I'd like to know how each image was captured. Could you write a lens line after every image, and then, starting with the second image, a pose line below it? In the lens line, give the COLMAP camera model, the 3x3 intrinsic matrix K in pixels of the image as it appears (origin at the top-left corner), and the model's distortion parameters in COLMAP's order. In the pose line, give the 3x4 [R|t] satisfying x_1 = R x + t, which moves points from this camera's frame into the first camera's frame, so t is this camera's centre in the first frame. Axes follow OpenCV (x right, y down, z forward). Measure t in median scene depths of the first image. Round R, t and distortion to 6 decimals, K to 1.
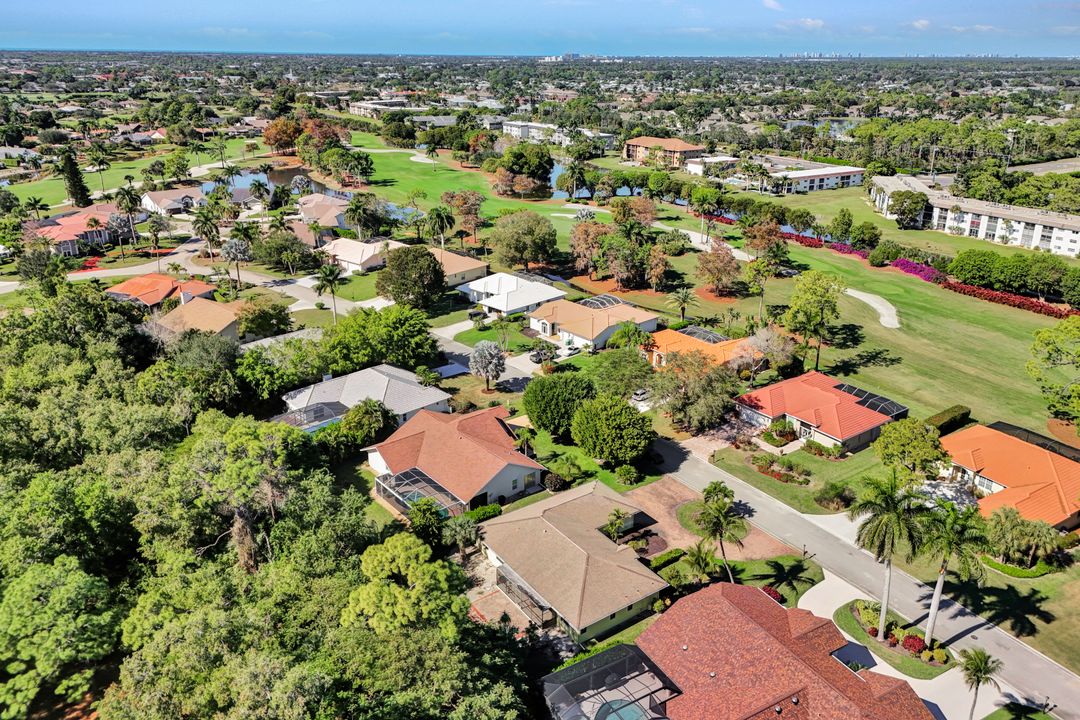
lens RADIAL K [[769.1, 0, 540.0], [0, 769.1, 360.0], [0, 0, 1]] dist [-0.002194, -0.002627]
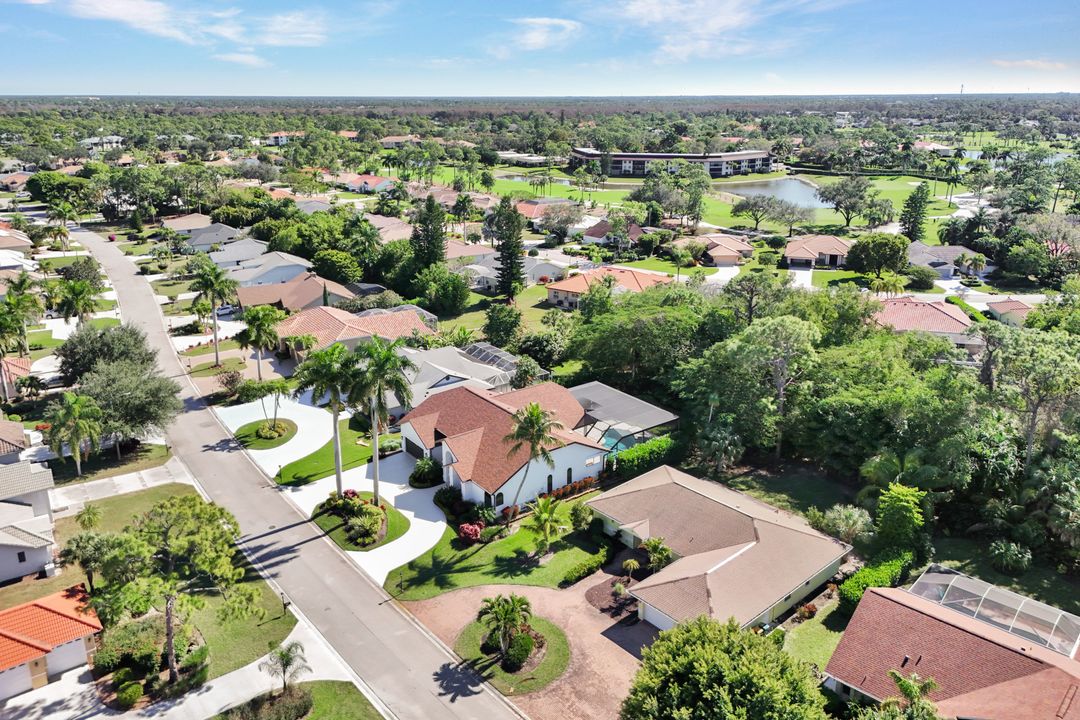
lens RADIAL K [[786.5, 0, 540.0], [0, 786.5, 360.0], [0, 0, 1]] dist [0.073581, -0.073536]
pose [[-0.994239, 0.029869, -0.102945, 0.267059], [-0.043096, 0.767965, 0.639040, -0.378389], [0.098145, 0.639795, -0.762253, 1.363563]]
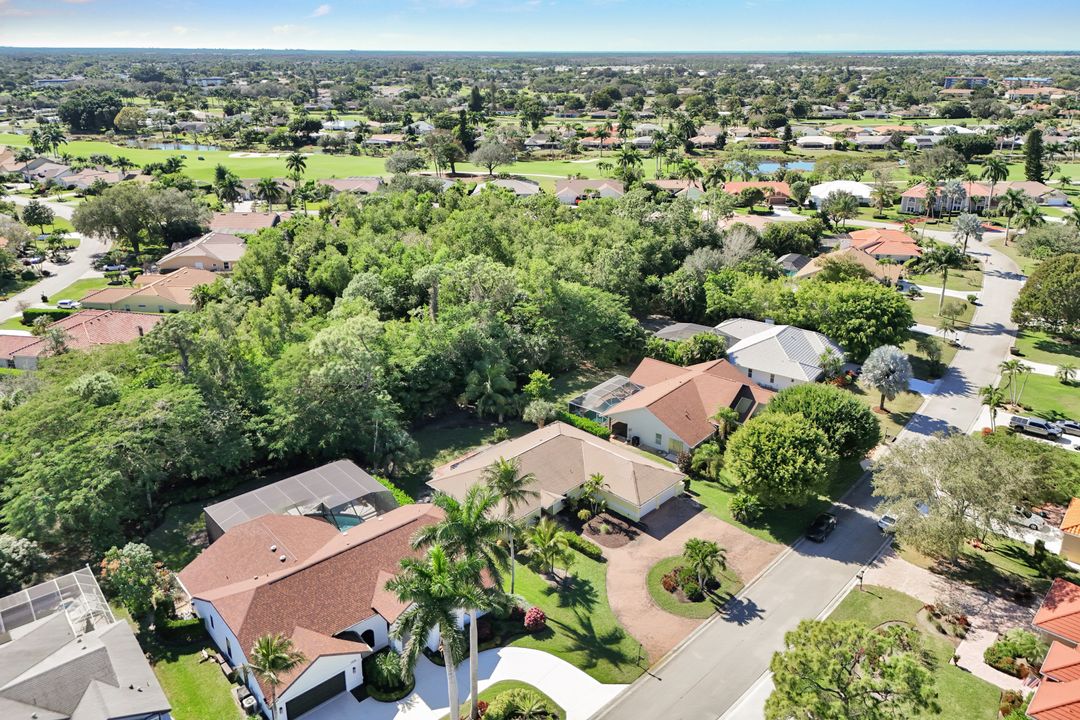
lens RADIAL K [[786.5, 0, 540.0], [0, 786.5, 360.0], [0, 0, 1]] dist [0.073581, -0.073536]
pose [[0.196550, 0.356054, -0.913561, 0.836885], [-0.358609, 0.893286, 0.270999, -0.143295], [0.912561, 0.274346, 0.303259, 0.584689]]
